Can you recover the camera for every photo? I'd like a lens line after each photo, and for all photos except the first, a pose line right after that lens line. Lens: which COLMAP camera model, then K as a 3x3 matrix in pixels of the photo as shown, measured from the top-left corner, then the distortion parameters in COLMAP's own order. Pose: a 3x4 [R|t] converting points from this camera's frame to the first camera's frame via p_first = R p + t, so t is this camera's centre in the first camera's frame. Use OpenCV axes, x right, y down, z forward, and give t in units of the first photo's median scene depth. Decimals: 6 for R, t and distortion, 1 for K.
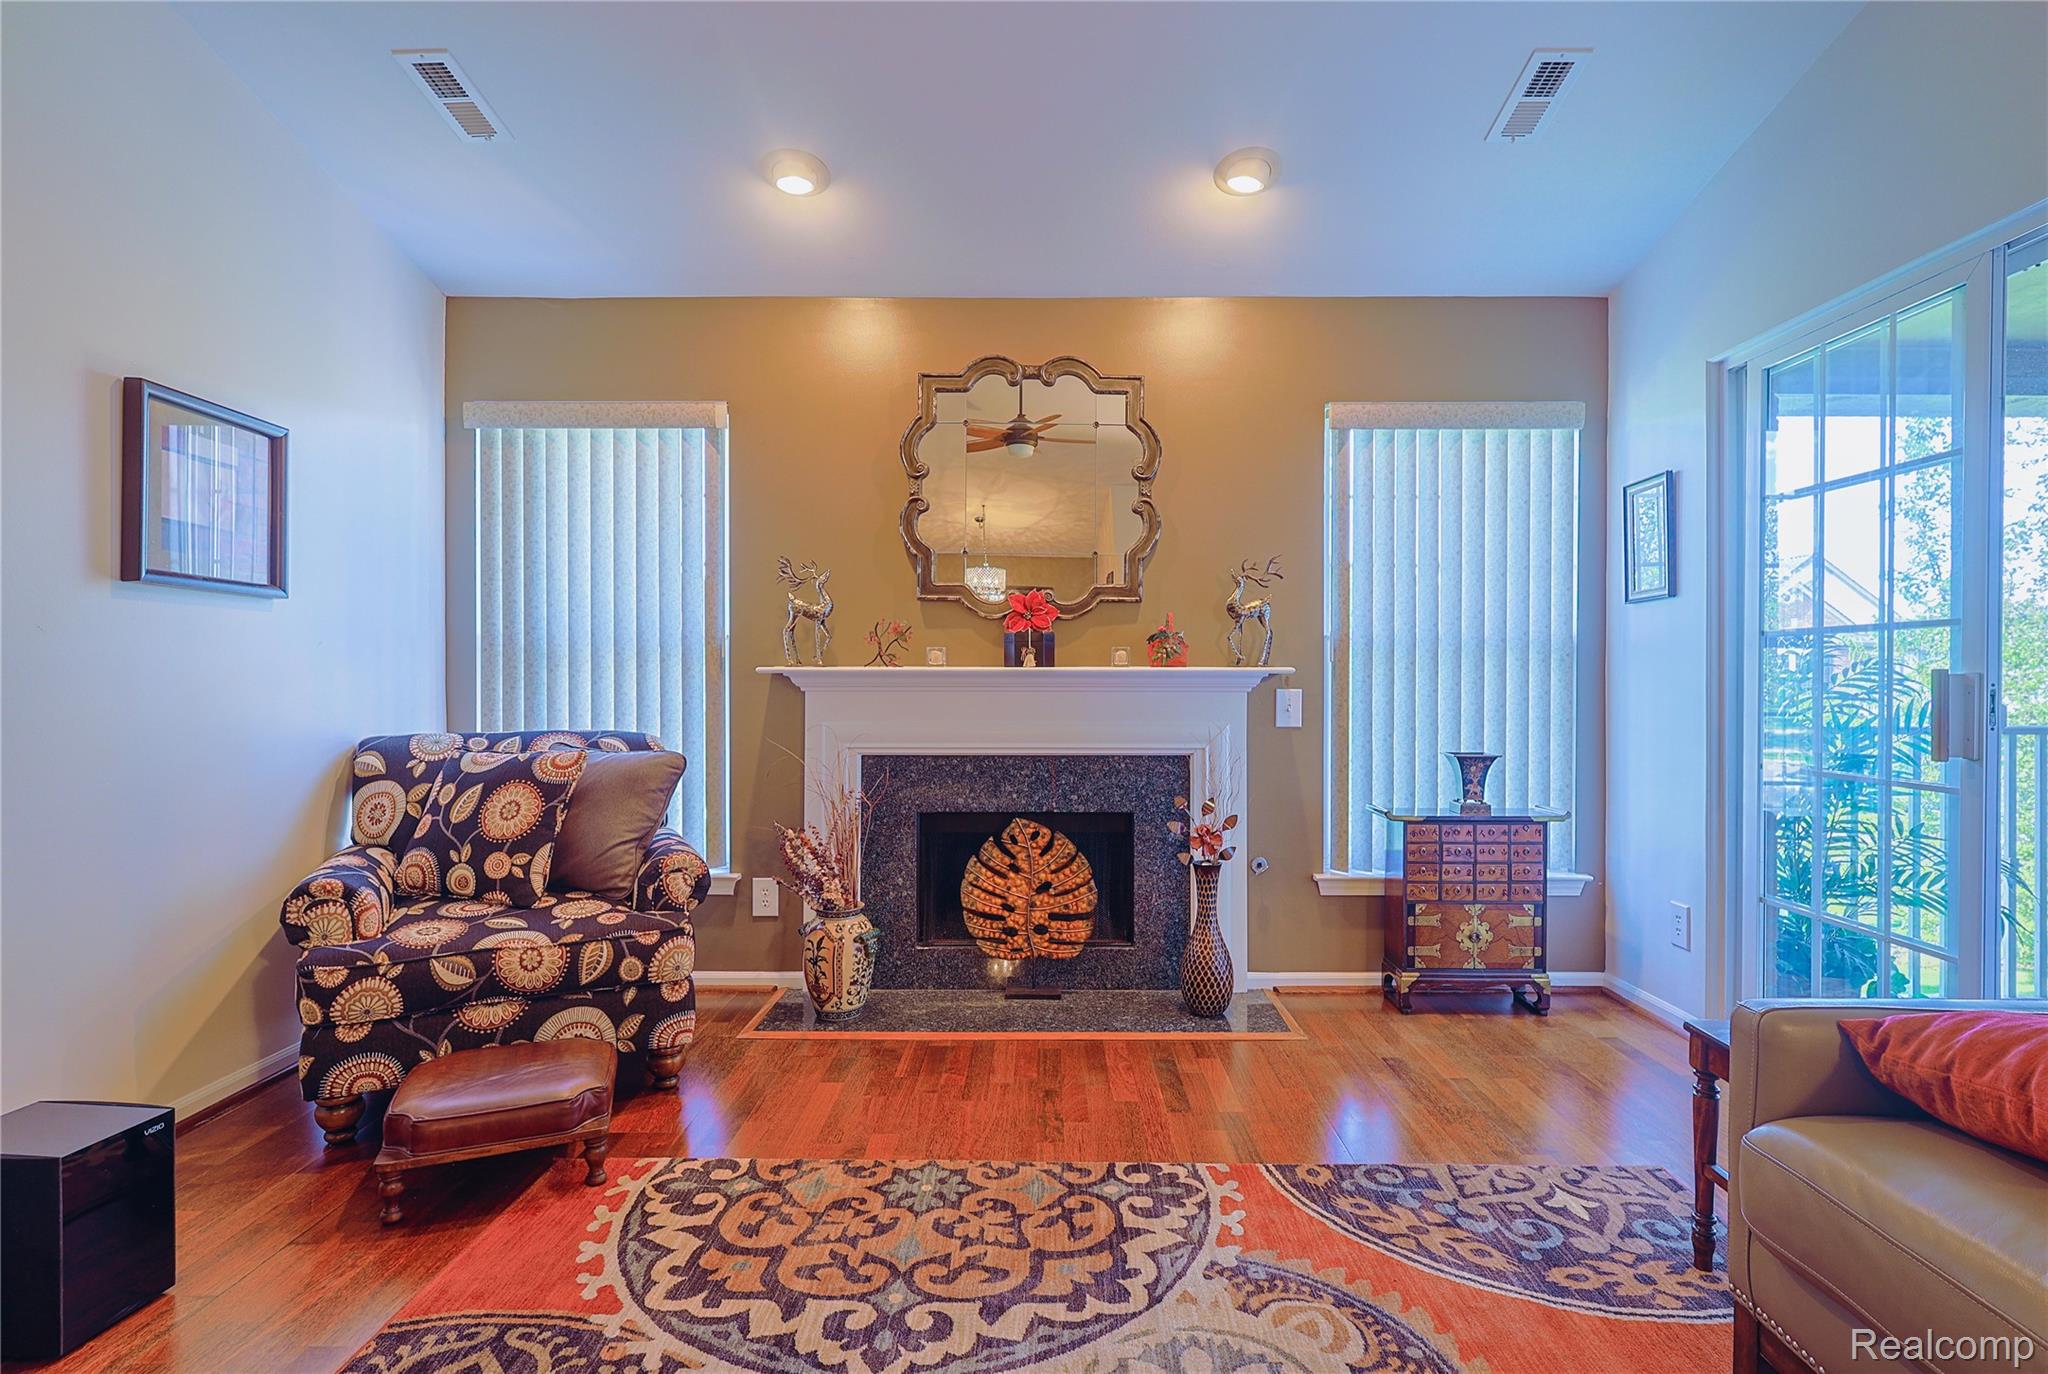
lens RADIAL K [[1029.2, 0, 1024.0], [0, 1029.2, 687.0], [0, 0, 1]] dist [-0.002806, -0.000143]
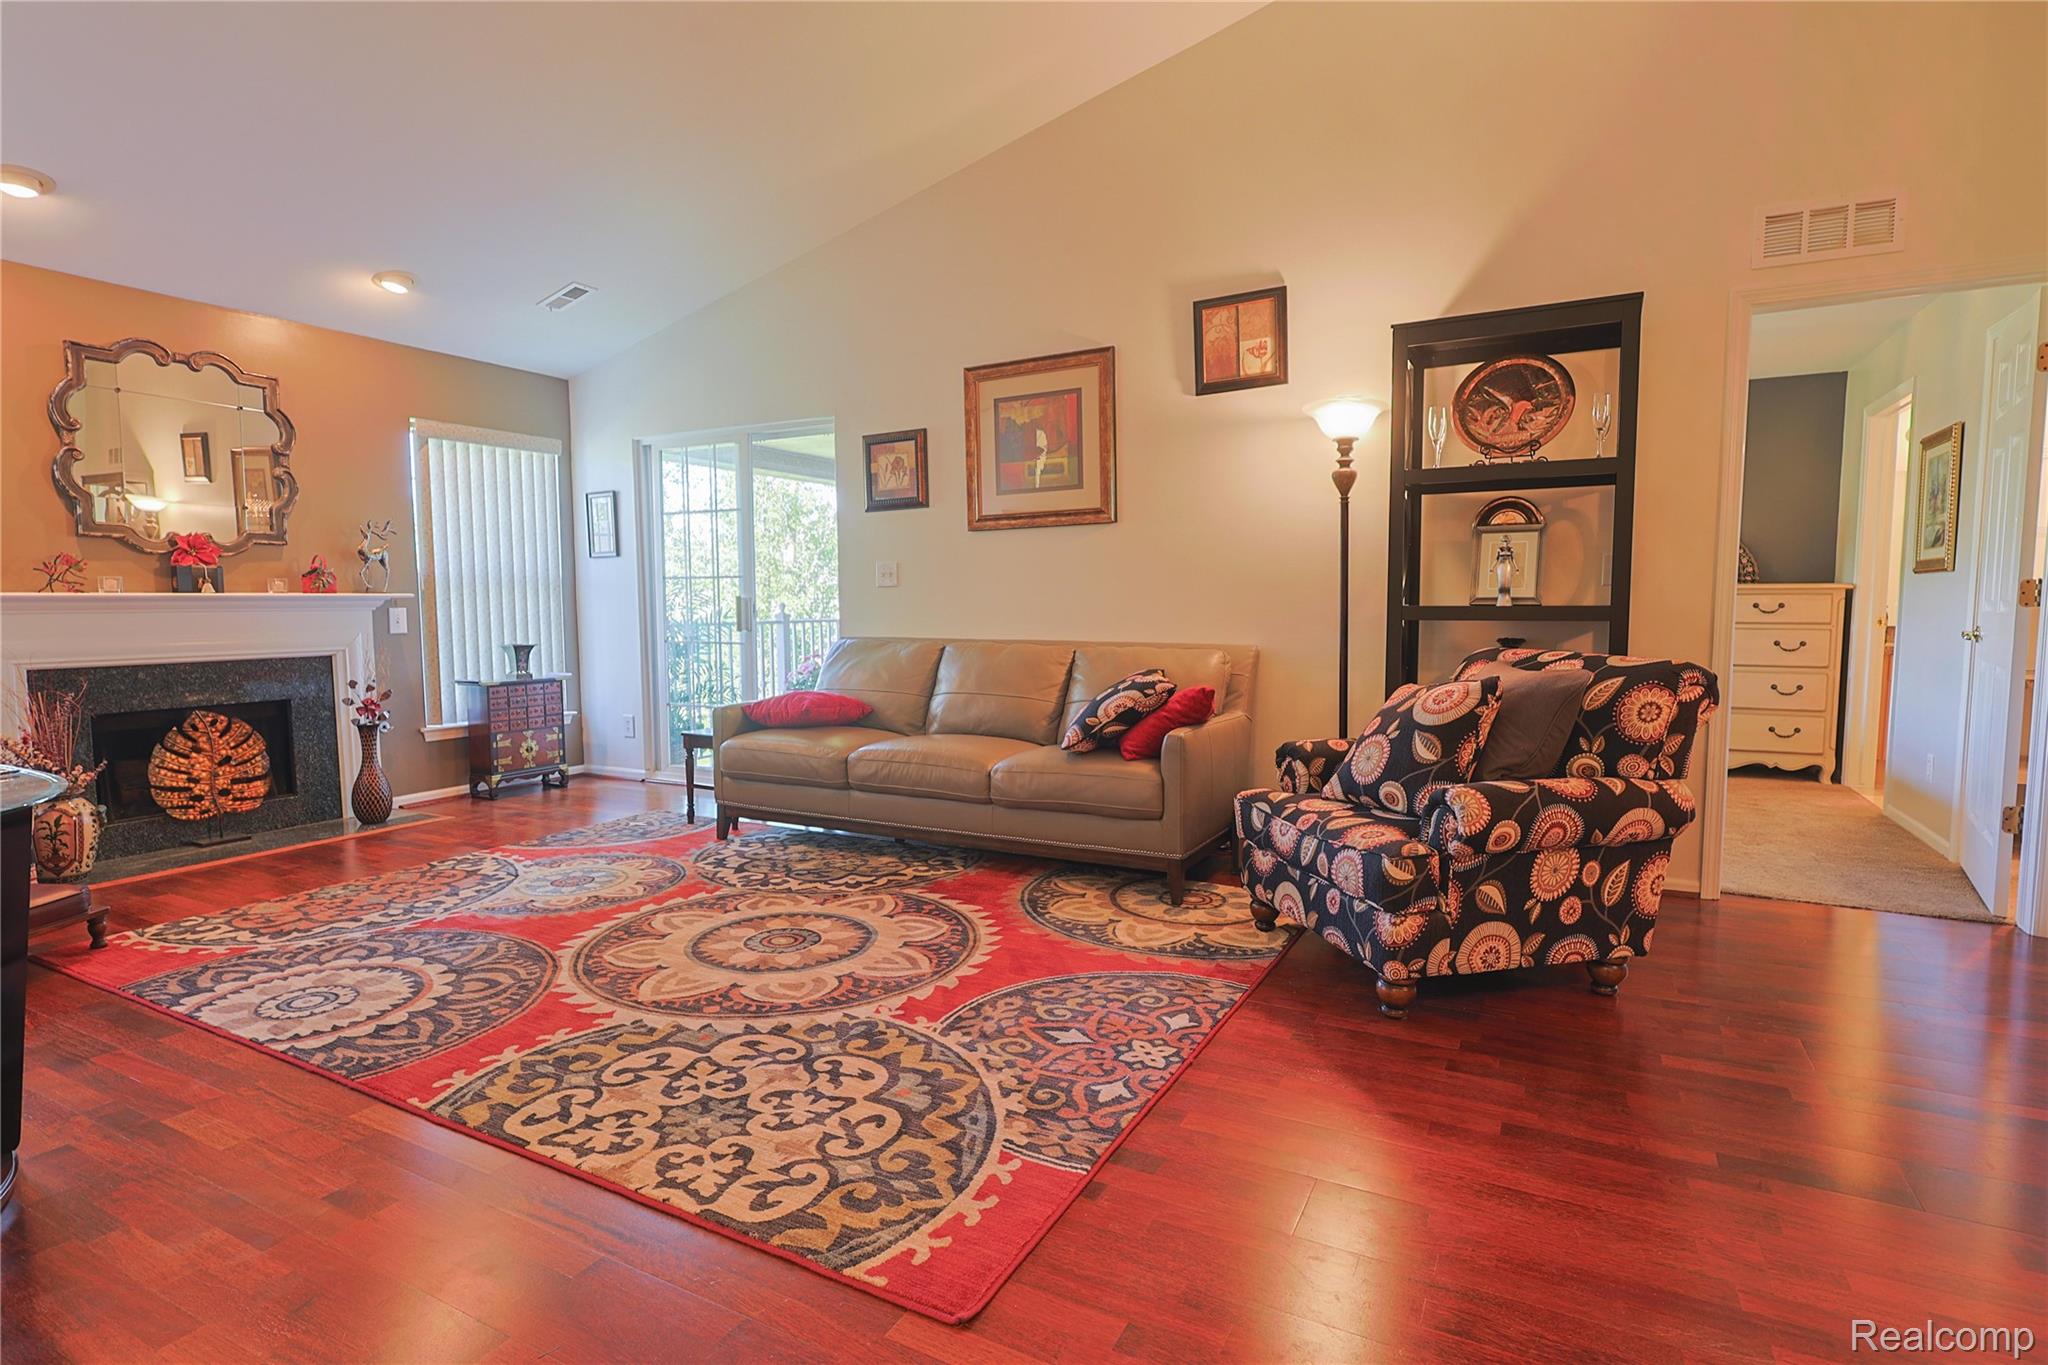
lens RADIAL K [[1030.1, 0, 1024.0], [0, 1030.1, 682.5], [0, 0, 1]] dist [0.001907, 0.000363]
pose [[0.468251, -0.075122, 0.880396, -0.658579], [0.011827, 0.996823, 0.078766, 0.002800], [-0.883516, -0.026470, 0.467652, -0.521840]]
